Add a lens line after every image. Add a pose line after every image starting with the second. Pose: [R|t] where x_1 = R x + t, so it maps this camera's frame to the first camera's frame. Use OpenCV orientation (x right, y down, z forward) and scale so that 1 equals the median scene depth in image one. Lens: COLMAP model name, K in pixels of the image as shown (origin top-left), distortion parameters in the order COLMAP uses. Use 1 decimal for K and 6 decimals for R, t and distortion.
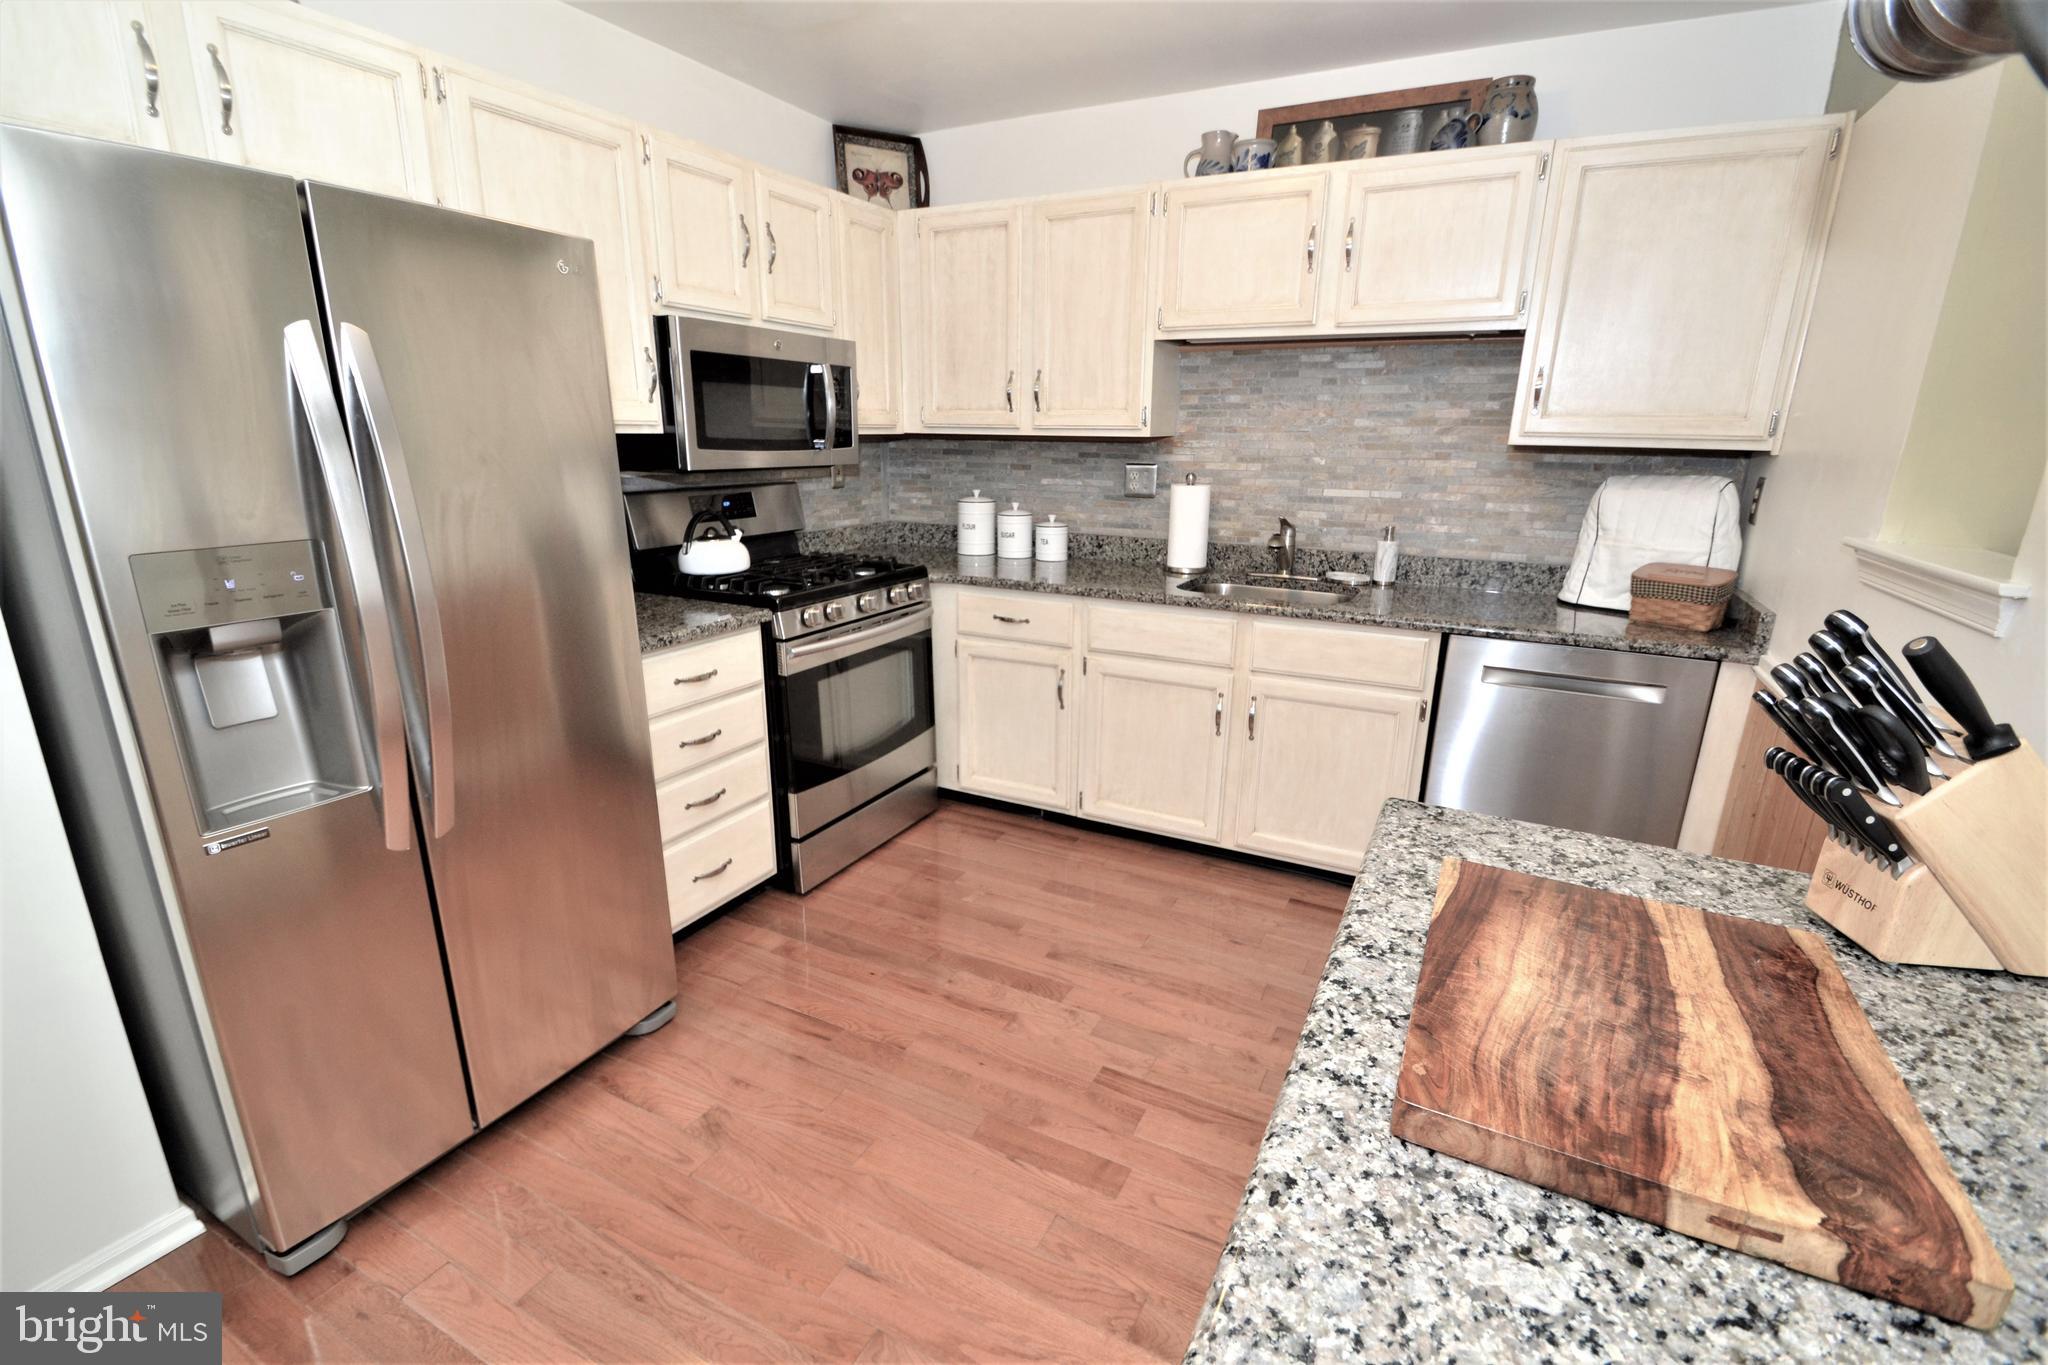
lens RADIAL K [[915.4, 0, 1017.2], [0, 915.4, 698.1], [0, 0, 1]] dist [0.010588, -0.018003]
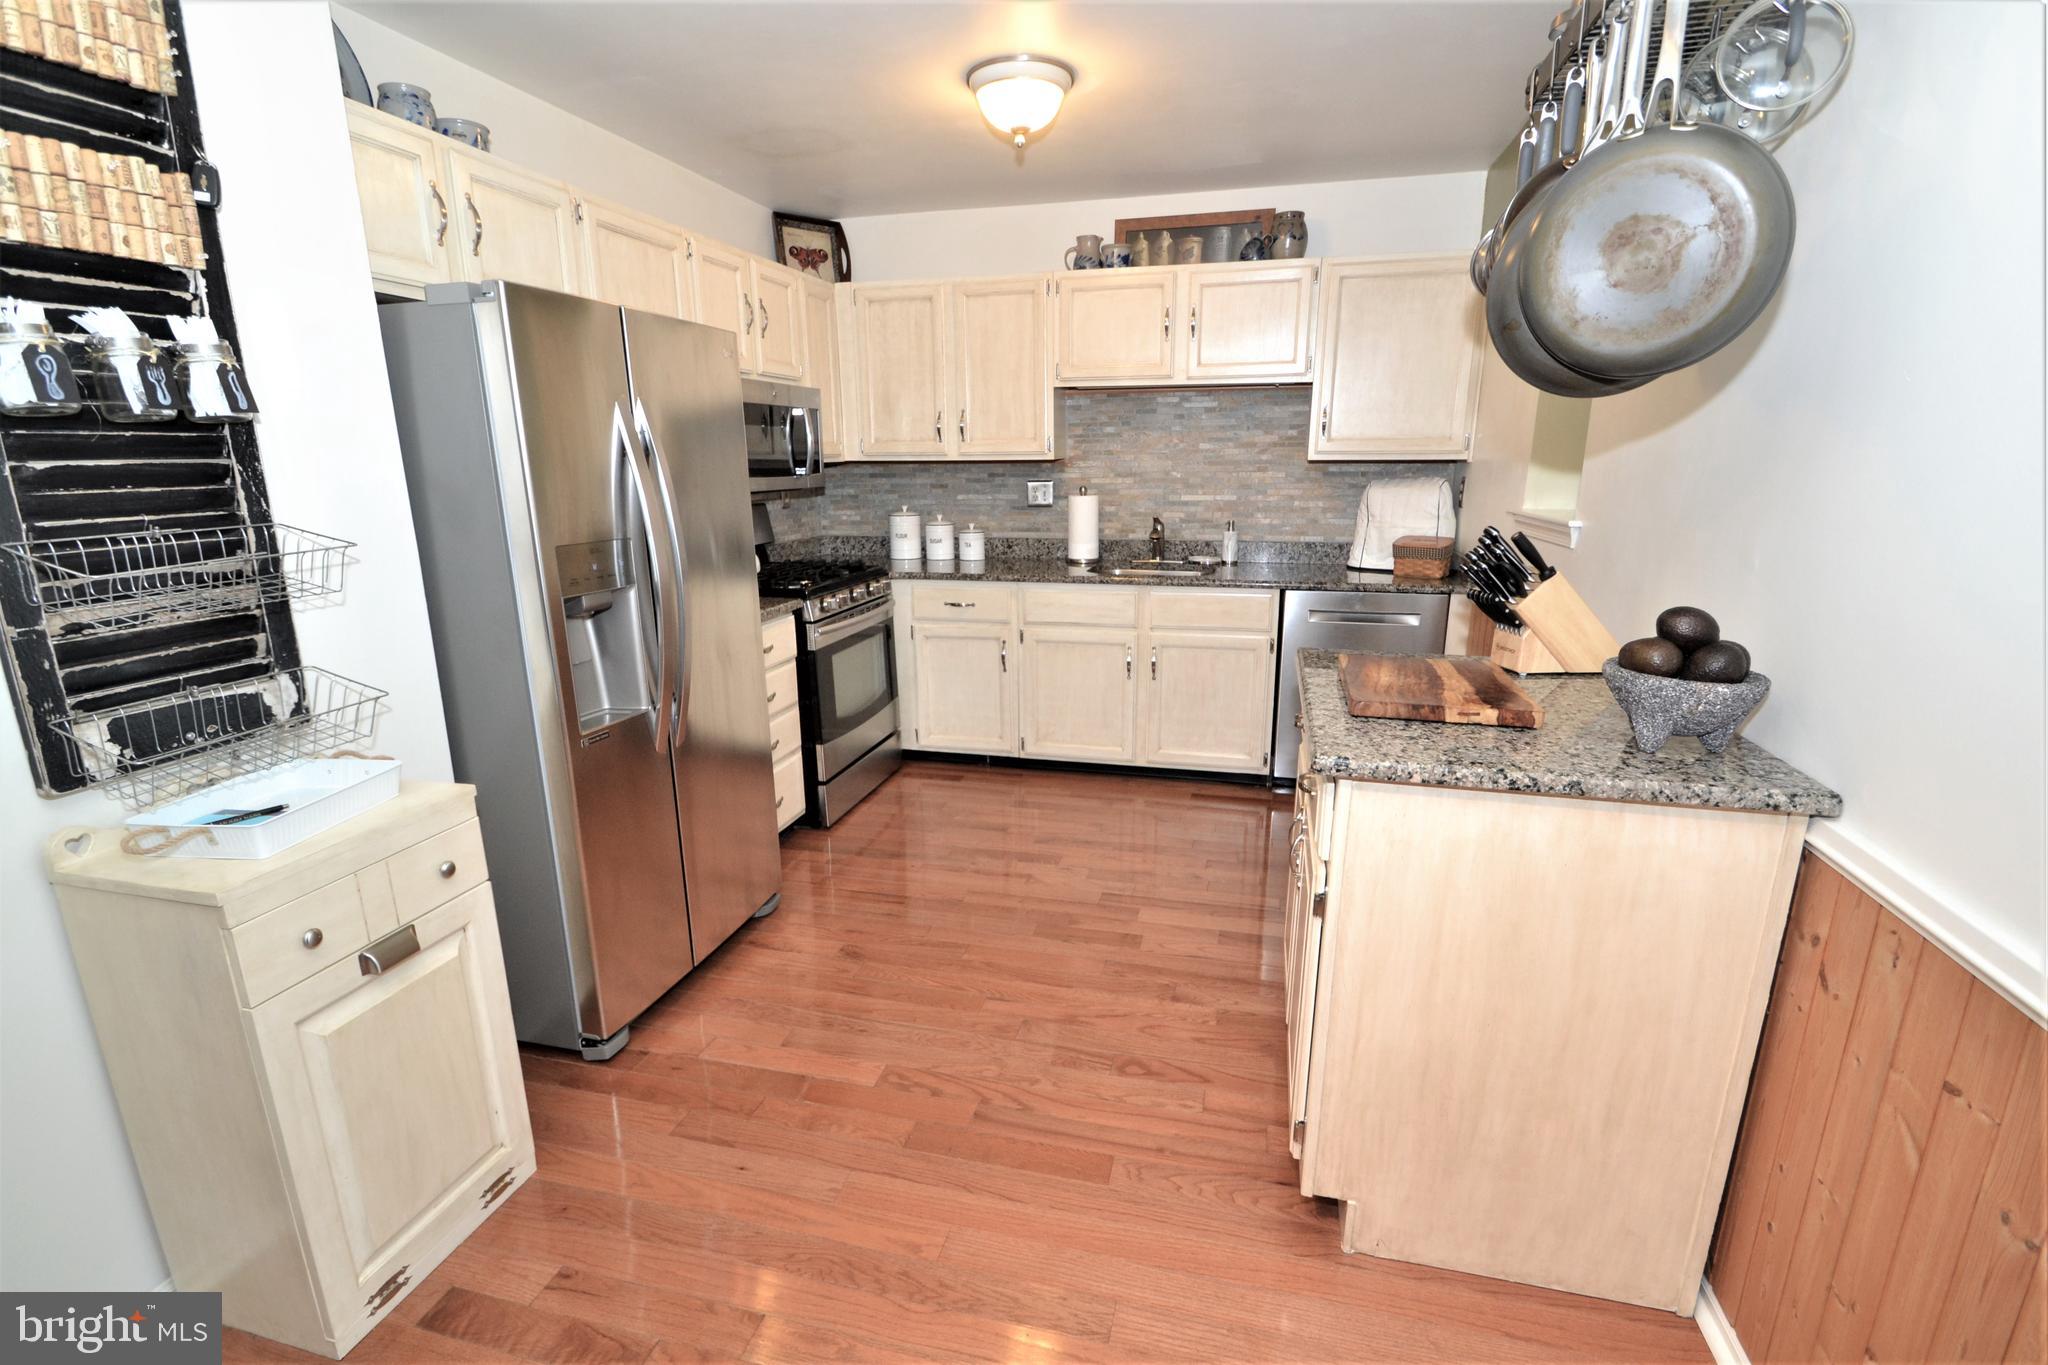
lens RADIAL K [[923.2, 0, 1031.9], [0, 923.2, 687.5], [0, 0, 1]] dist [0.001339, -0.008632]
pose [[0.972503, -0.075380, 0.220354, -0.207840], [0.083427, 0.996136, -0.027431, 0.074889], [-0.217435, 0.045061, 0.975034, -0.272481]]
